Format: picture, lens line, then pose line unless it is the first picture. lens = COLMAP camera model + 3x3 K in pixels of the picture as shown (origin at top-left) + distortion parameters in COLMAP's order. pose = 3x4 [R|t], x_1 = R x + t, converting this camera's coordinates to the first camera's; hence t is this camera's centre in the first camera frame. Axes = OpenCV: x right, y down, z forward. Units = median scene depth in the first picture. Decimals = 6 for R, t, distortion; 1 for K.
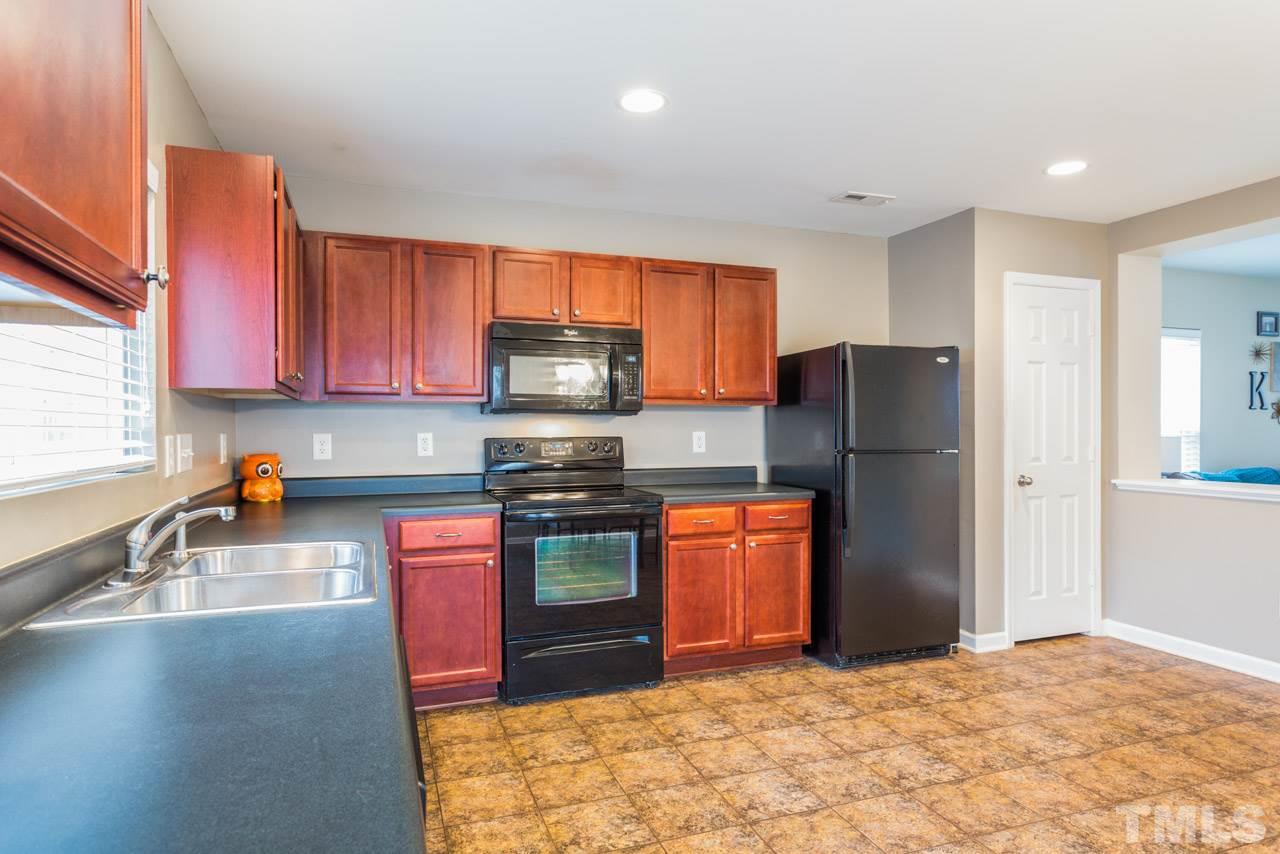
lens RADIAL K [[730.9, 0, 640.0], [0, 730.9, 427.0], [0, 0, 1]] dist [0.002326, 0.001991]
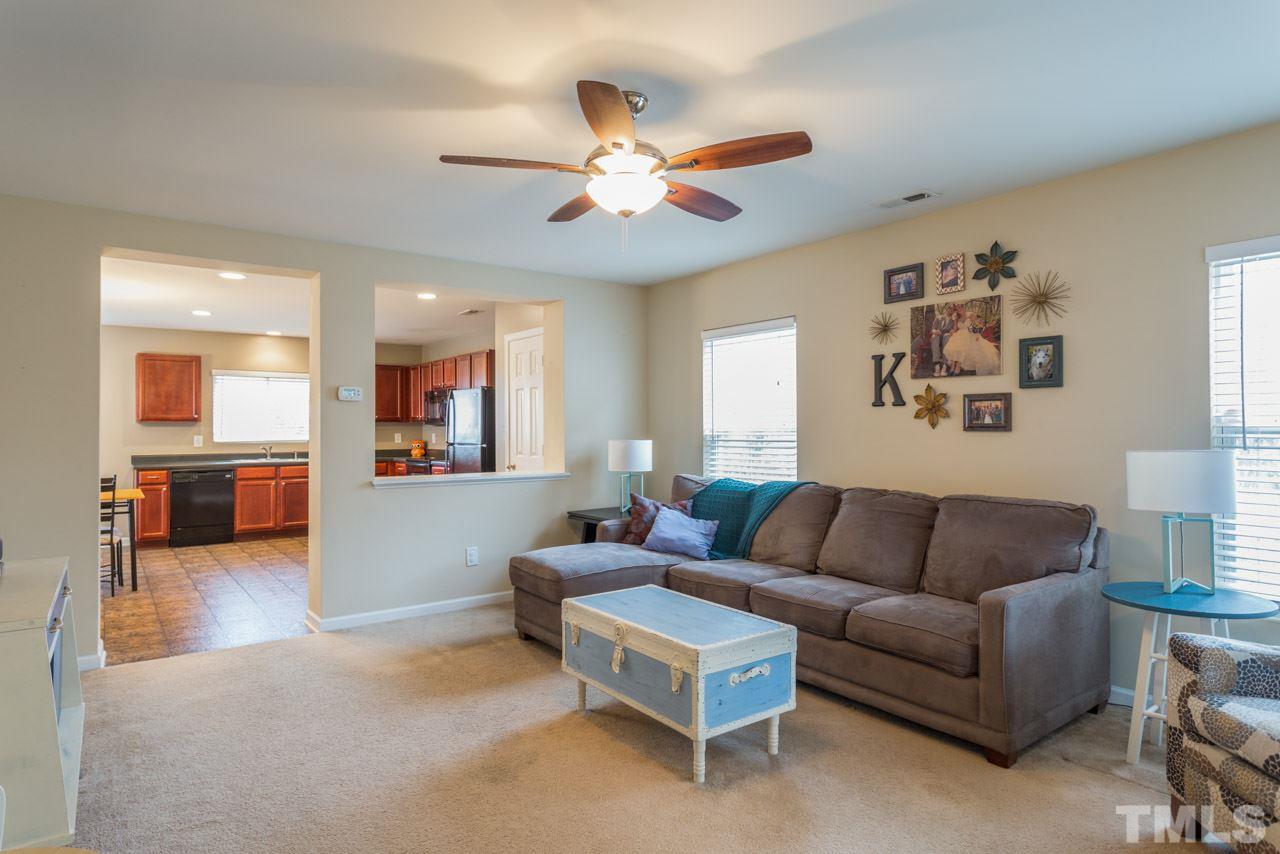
lens RADIAL K [[730.9, 0, 640.0], [0, 730.9, 427.0], [0, 0, 1]] dist [0.002326, 0.001991]
pose [[0.283906, 0.000479, -0.958852, 2.649585], [0.002409, 0.999996, 0.001213, -0.019047], [0.958849, -0.002654, 0.283904, 1.035123]]
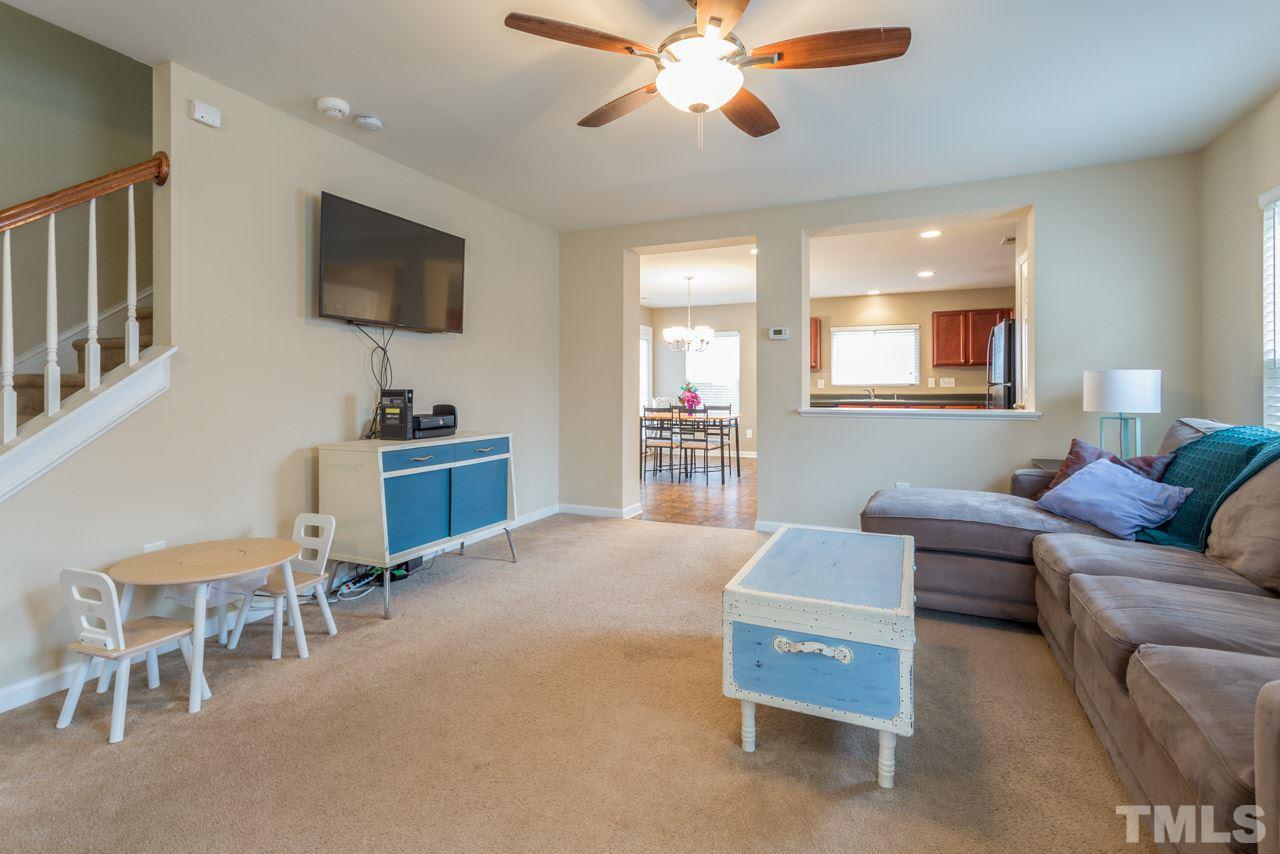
lens RADIAL K [[622.1, 0, 606.2], [0, 622.1, 382.5], [0, 0, 1]] dist [0.000337, 0.000149]
pose [[-0.719407, -0.000192, -0.694589, 2.395463], [0.004431, 0.999978, -0.004865, 0.034014], [0.694575, -0.006578, -0.719390, 1.634944]]
